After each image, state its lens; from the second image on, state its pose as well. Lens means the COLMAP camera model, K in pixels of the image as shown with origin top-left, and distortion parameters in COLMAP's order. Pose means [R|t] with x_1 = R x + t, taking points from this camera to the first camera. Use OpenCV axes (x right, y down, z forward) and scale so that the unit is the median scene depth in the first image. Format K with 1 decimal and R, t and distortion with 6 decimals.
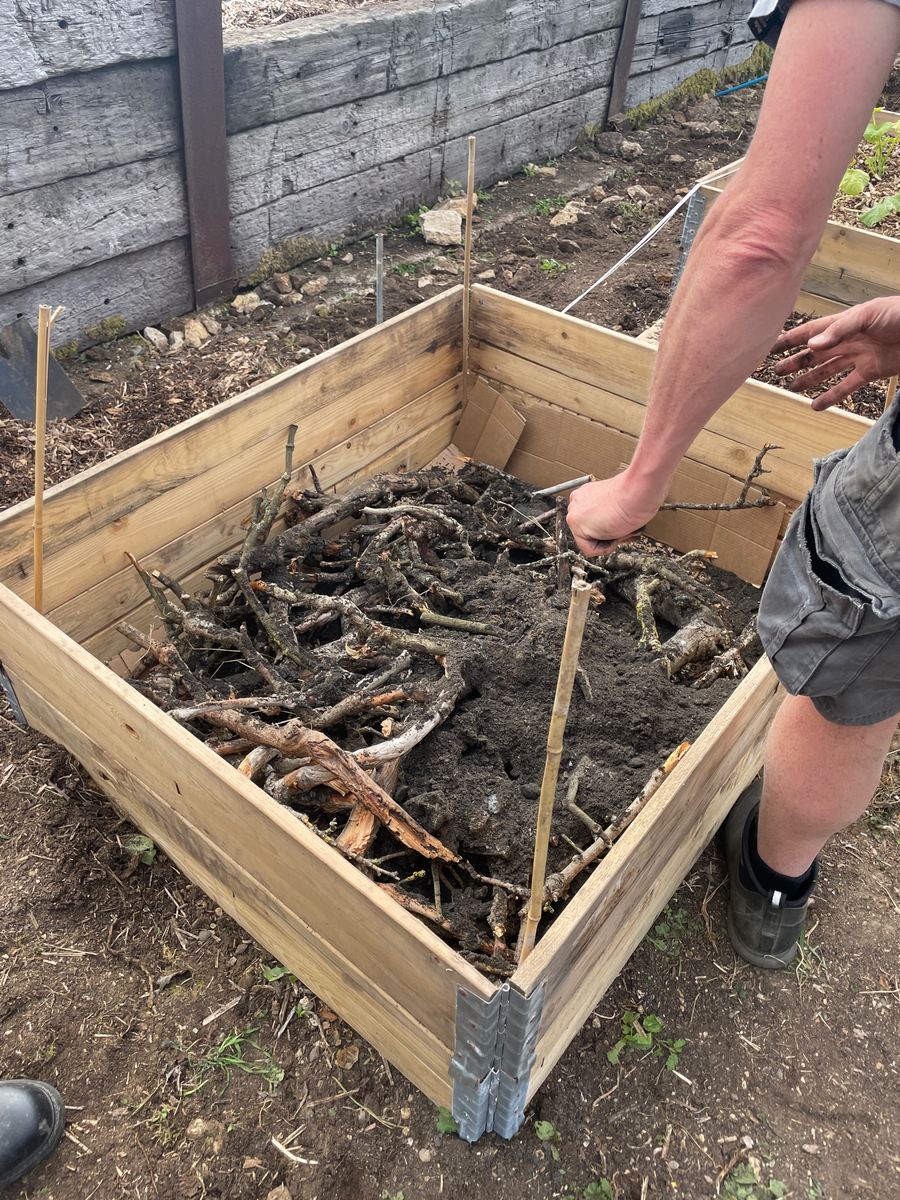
lens RADIAL K [[882.6, 0, 447.4], [0, 882.6, 592.5], [0, 0, 1]] dist [0.068141, -0.109626]
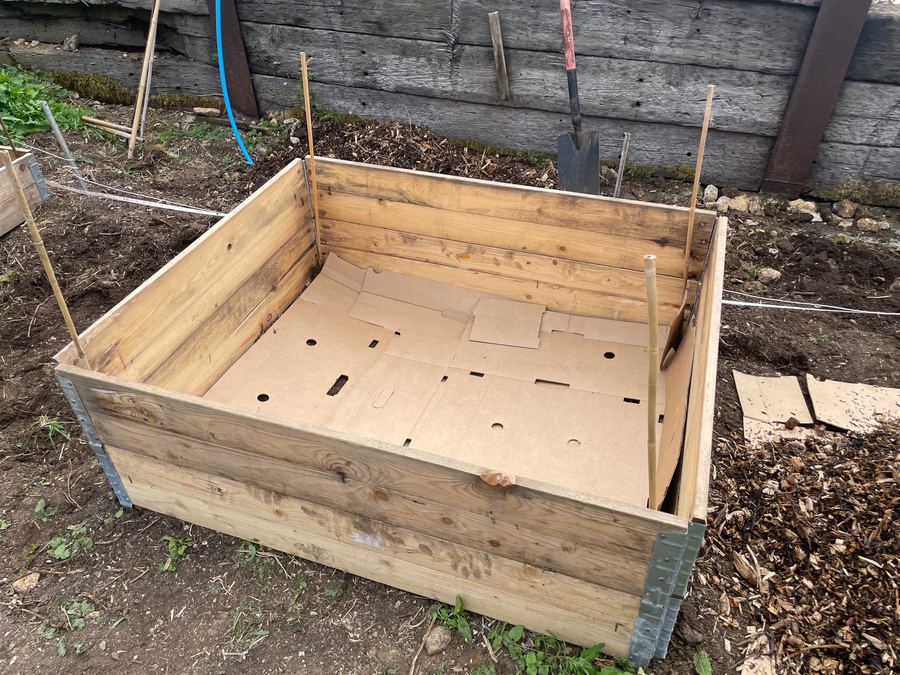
lens RADIAL K [[661.9, 0, 450.0], [0, 661.9, 337.5], [0, 0, 1]] dist [0.068141, -0.109626]
pose [[0.334892, 0.569445, -0.750720, 0.492541], [-0.613258, 0.736609, 0.285170, -0.199478], [0.715375, 0.364884, 0.595901, 0.224443]]
